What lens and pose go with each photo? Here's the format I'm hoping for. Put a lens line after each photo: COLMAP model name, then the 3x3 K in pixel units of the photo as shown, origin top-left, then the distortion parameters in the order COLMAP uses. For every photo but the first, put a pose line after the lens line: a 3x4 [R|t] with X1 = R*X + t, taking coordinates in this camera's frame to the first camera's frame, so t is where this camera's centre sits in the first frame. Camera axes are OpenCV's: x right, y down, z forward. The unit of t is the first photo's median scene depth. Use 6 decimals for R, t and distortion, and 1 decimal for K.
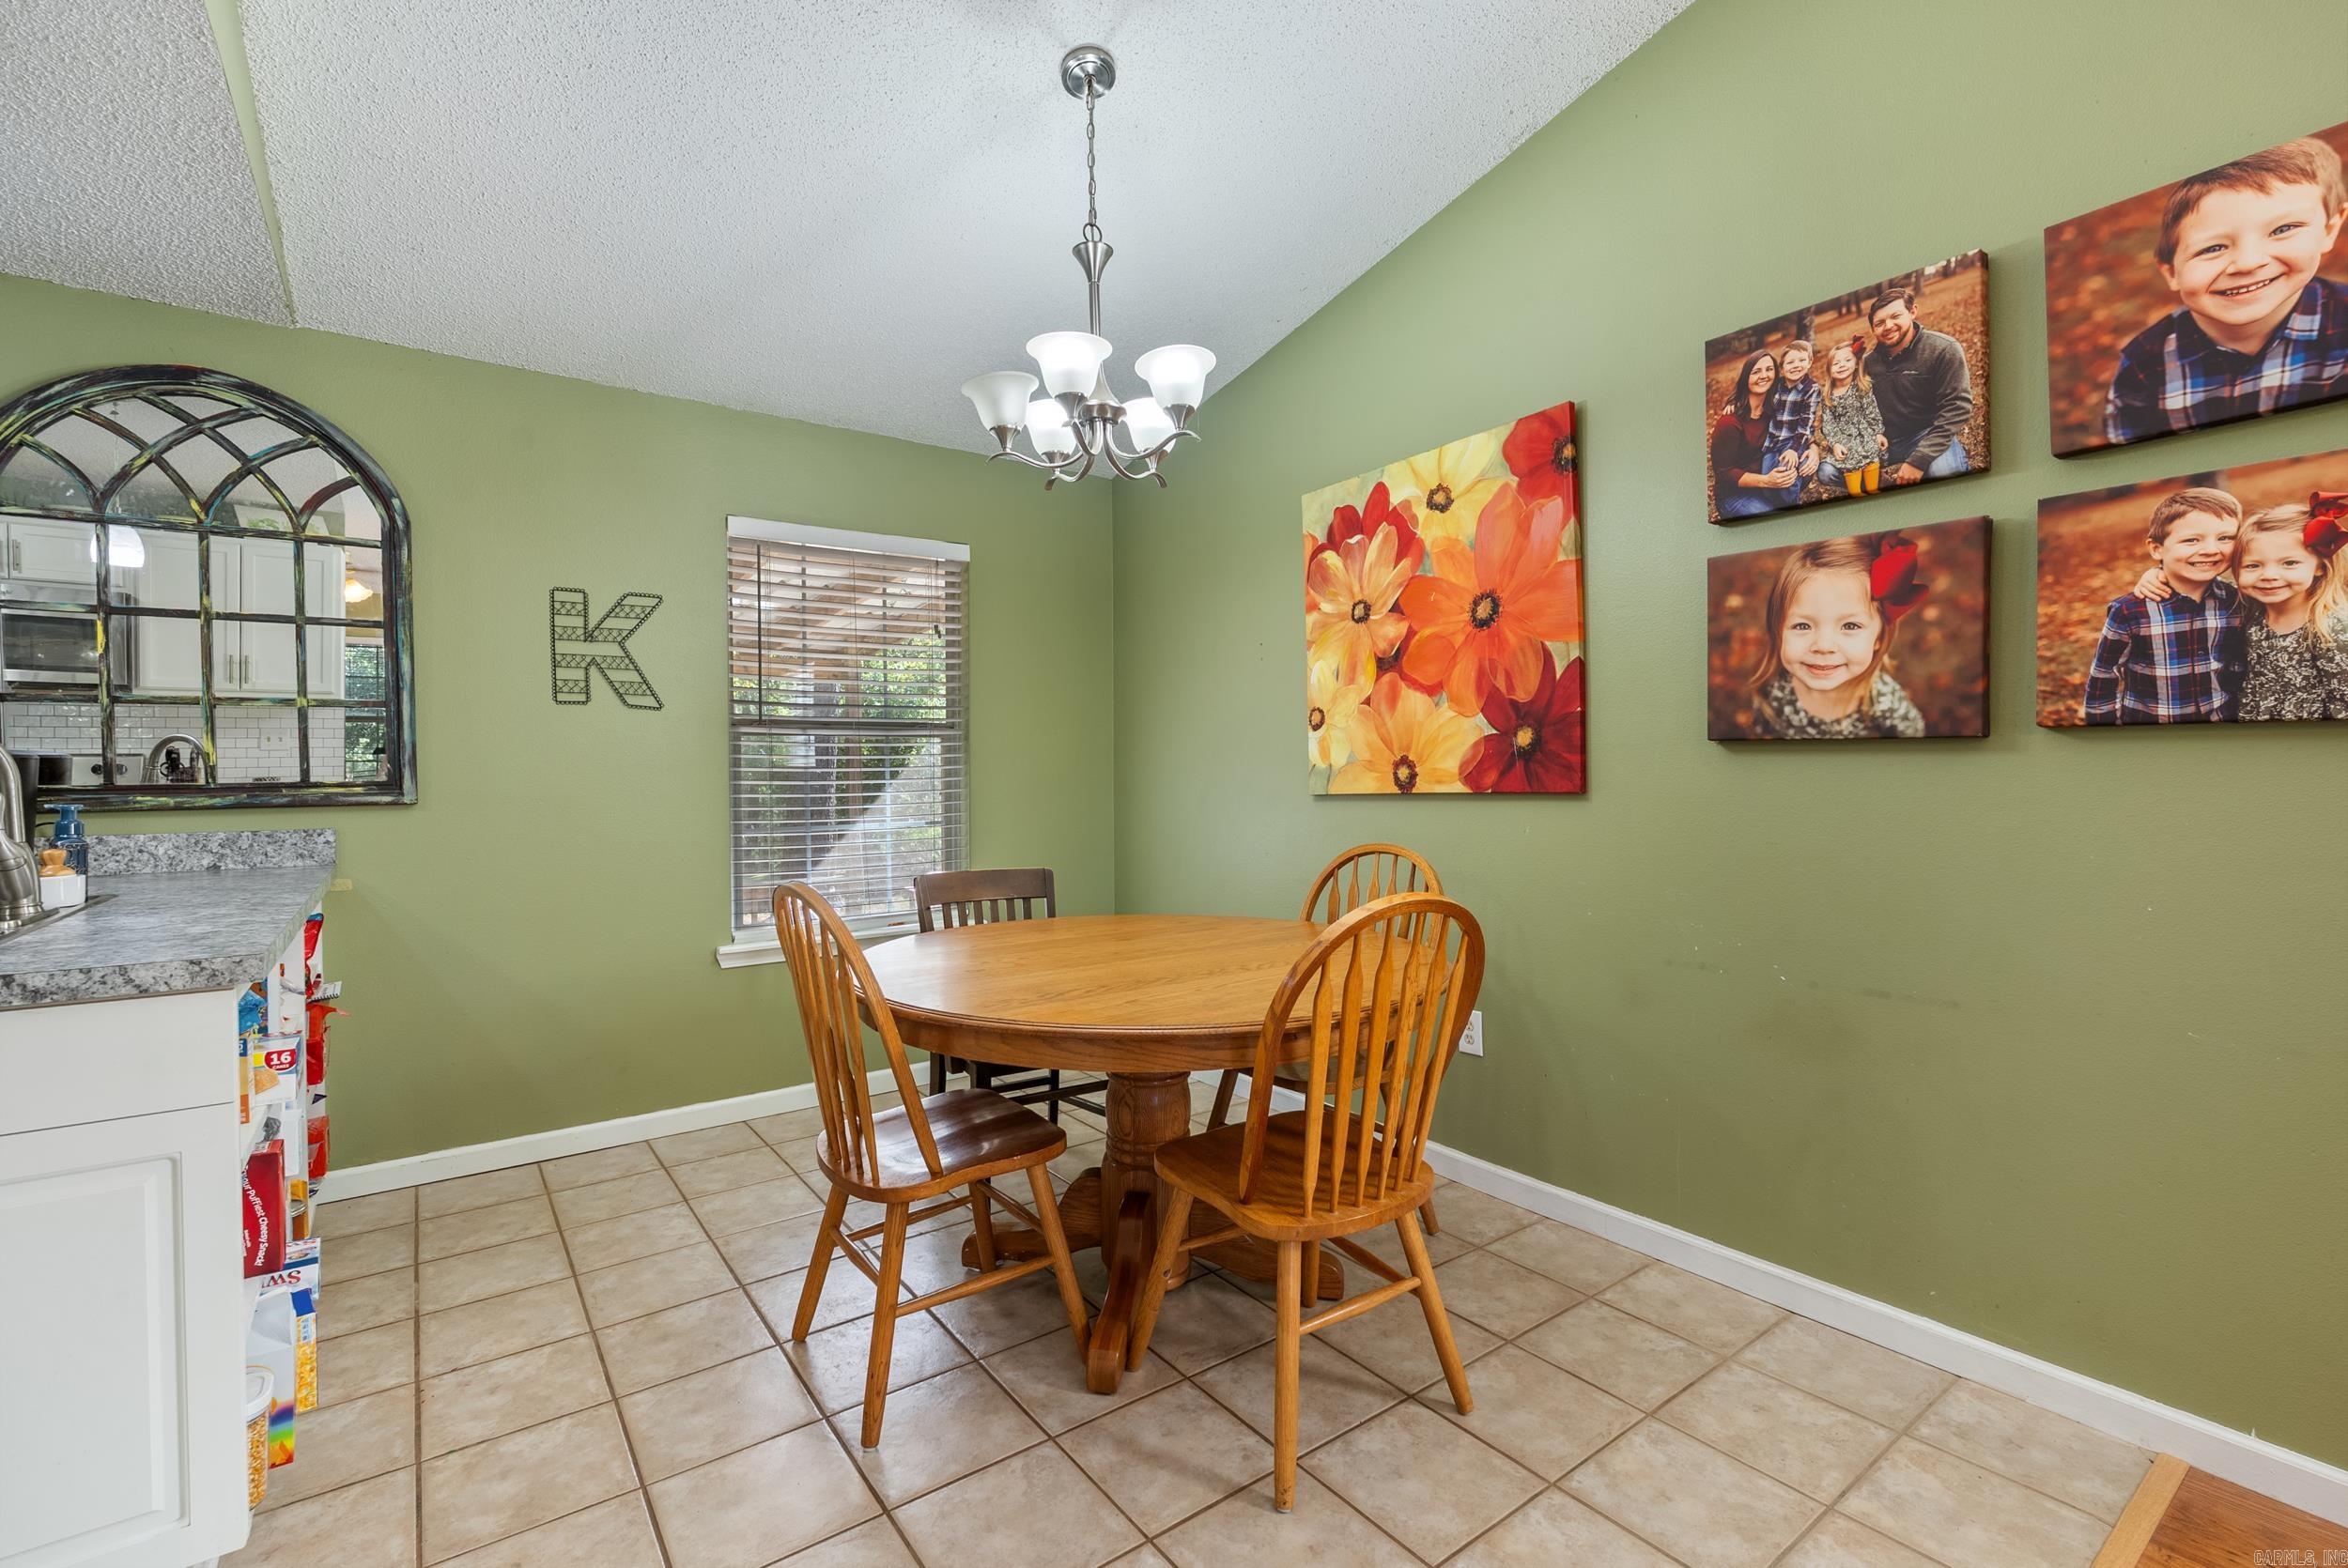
lens RADIAL K [[1030.3, 0, 1181.4], [0, 1030.3, 782.8], [0, 0, 1]] dist [-0.005172, 0.000732]
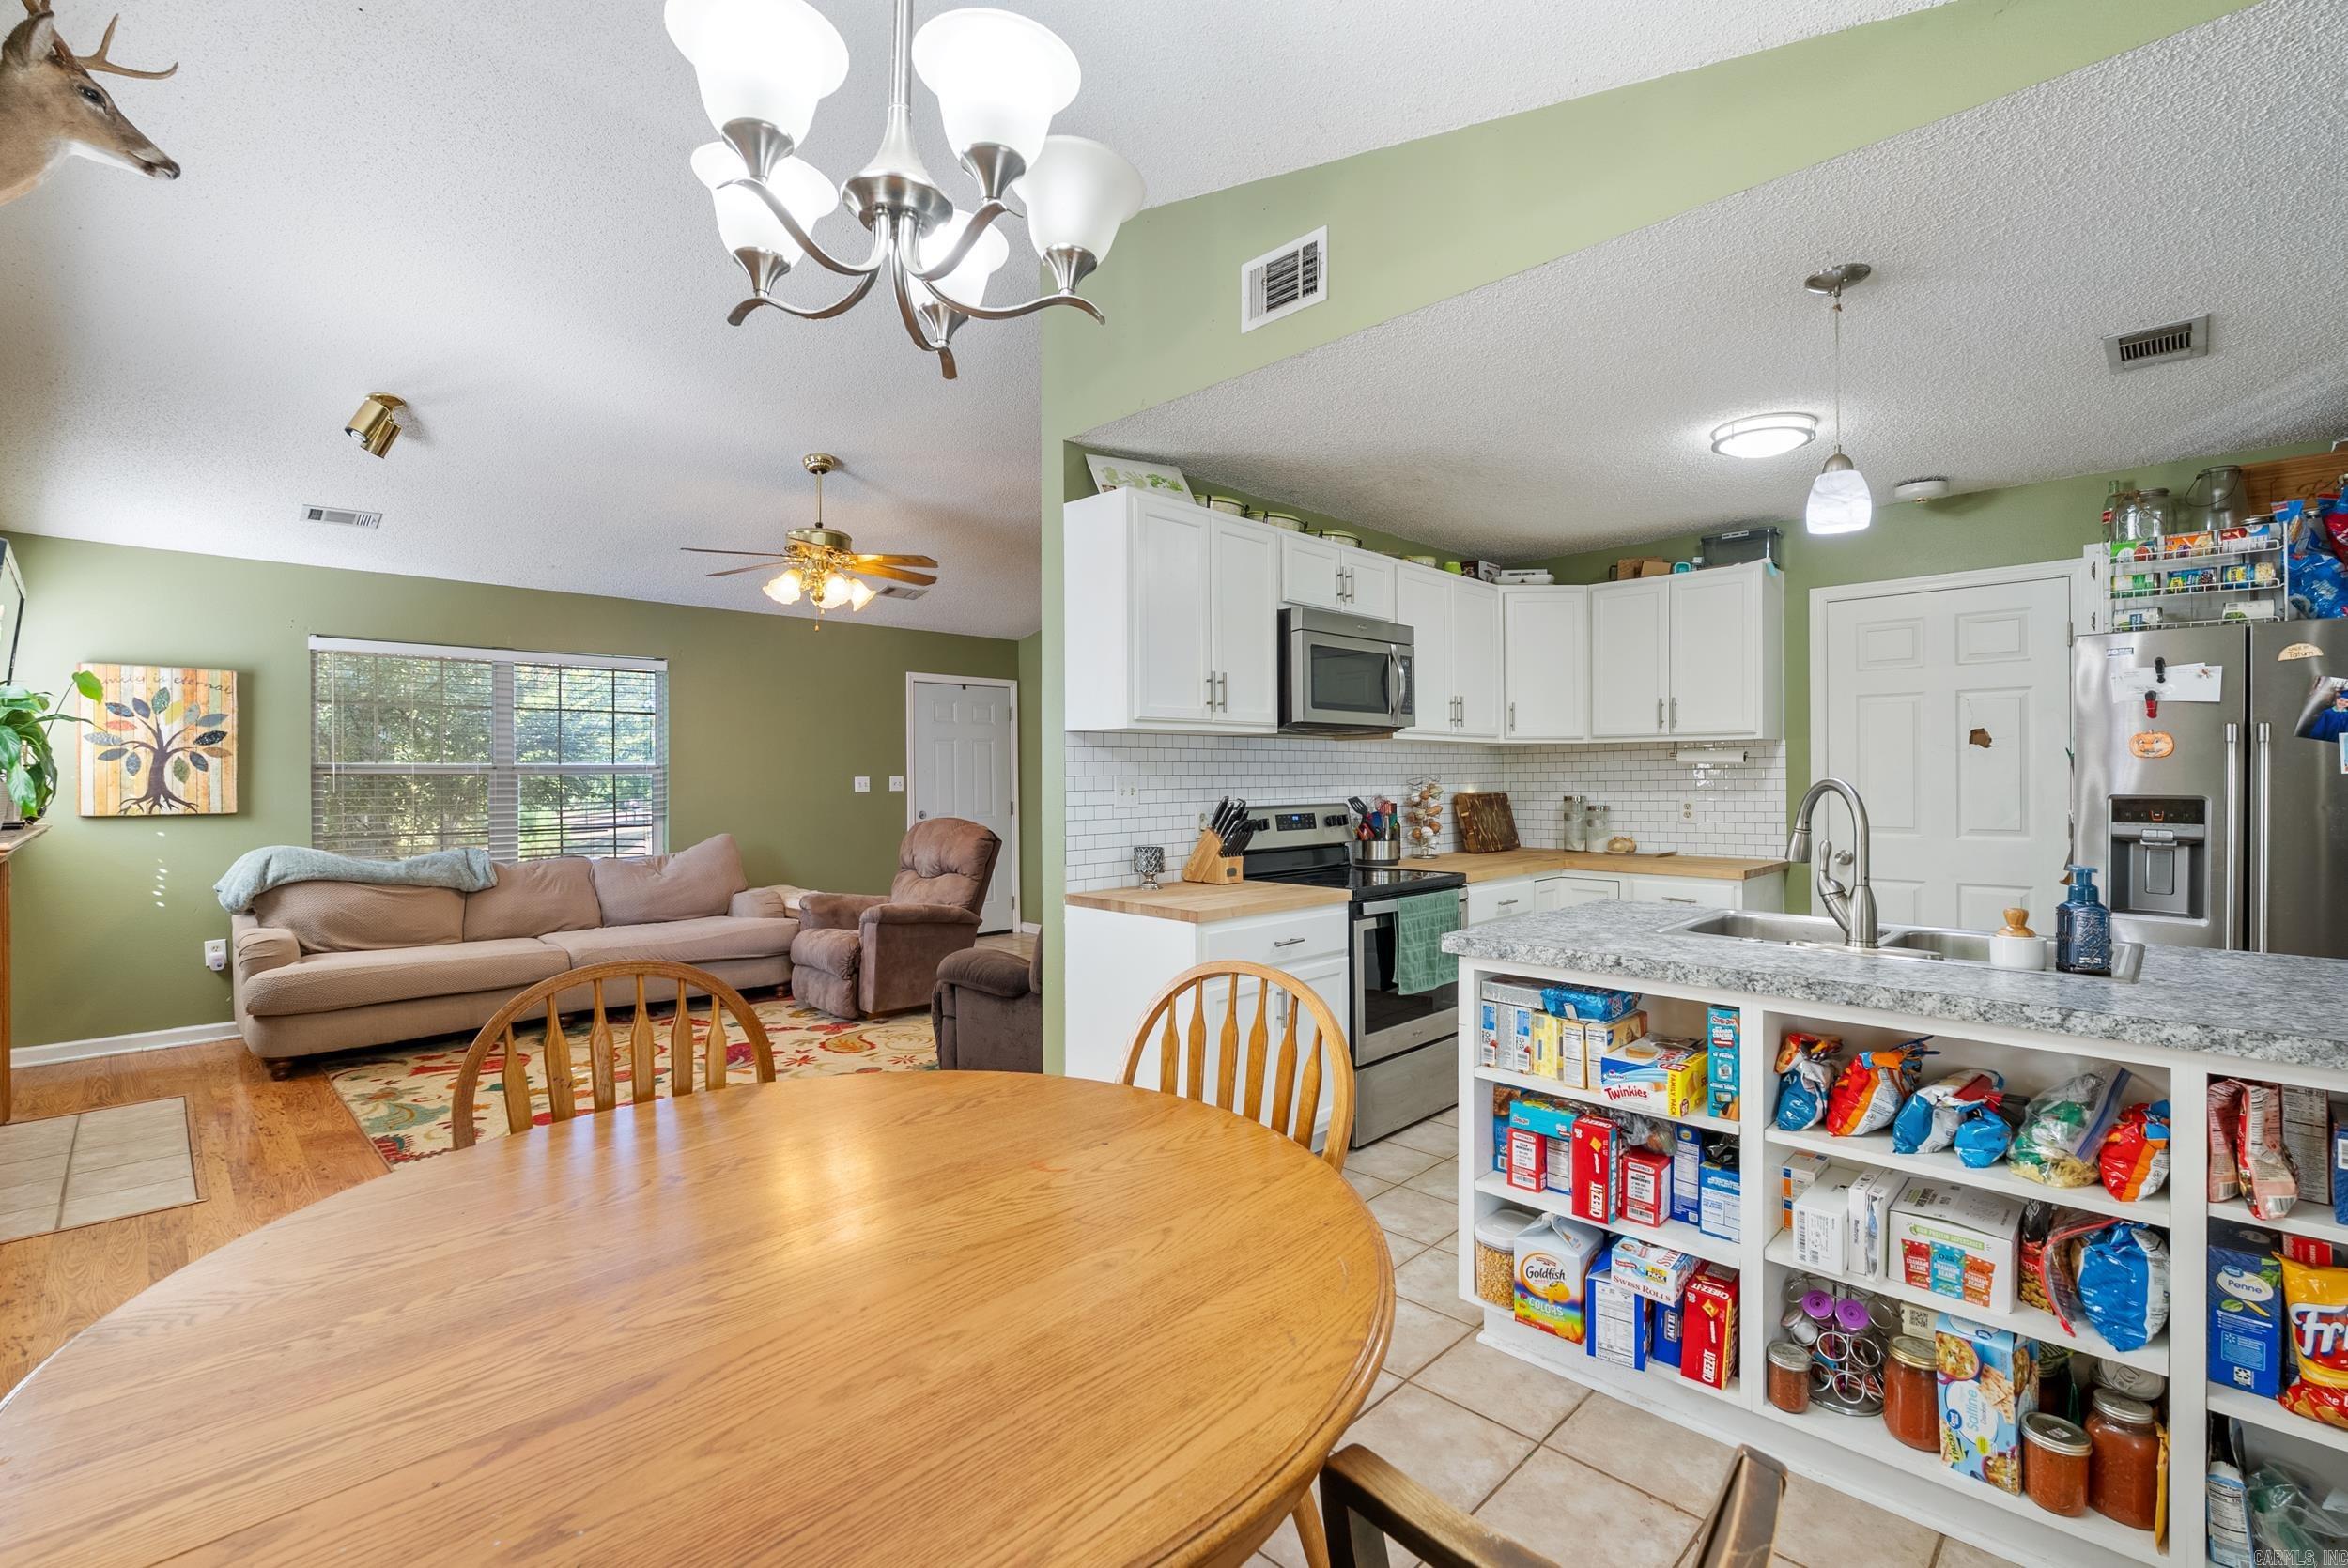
lens RADIAL K [[1030.1, 0, 1168.6], [0, 1030.1, 775.8], [0, 0, 1]] dist [-0.002881, -0.000164]
pose [[-0.989494, 0.010201, -0.144211, -0.145739], [0.008481, 0.999885, 0.012539, -0.070691], [0.144322, 0.011184, -0.989468, 1.628247]]
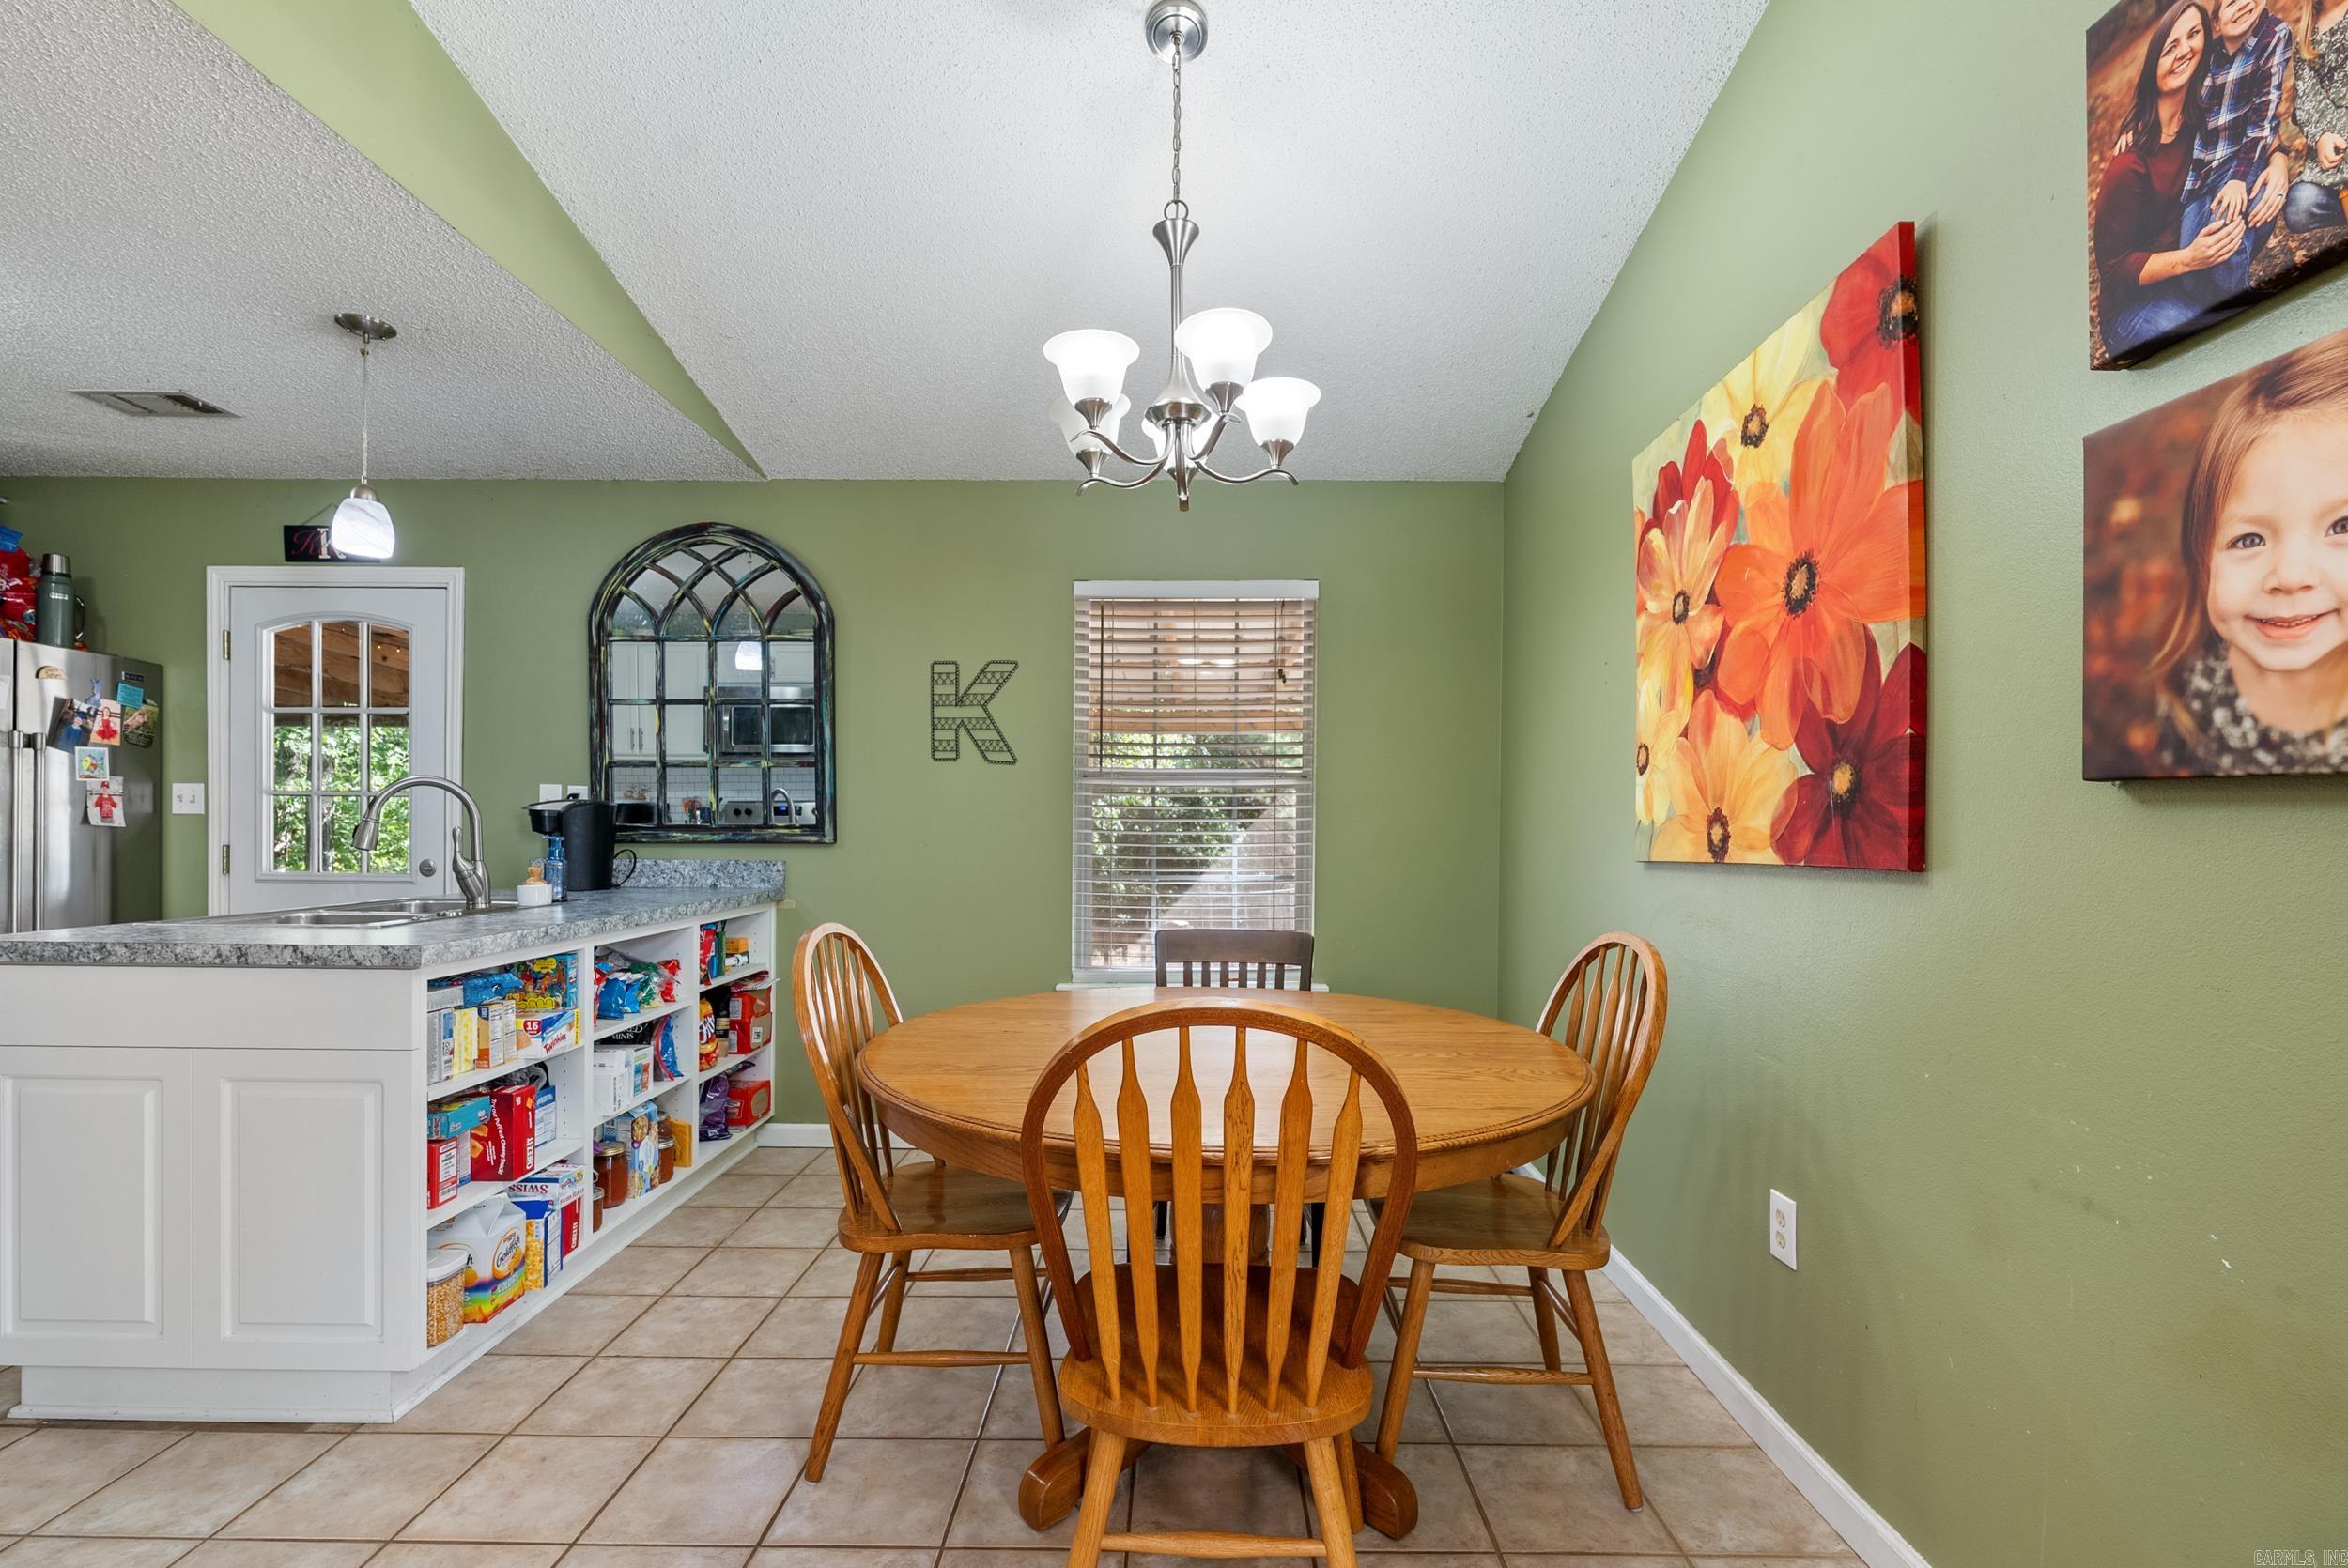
lens RADIAL K [[1051.3, 0, 1190.5], [0, 1051.3, 834.3], [0, 0, 1]] dist [-0.007250, 0.000609]
pose [[0.802526, 0.019377, -0.596302, 0.489104], [-0.020750, 0.999774, 0.004562, -0.006984], [0.596256, 0.008712, 0.802747, 0.308673]]
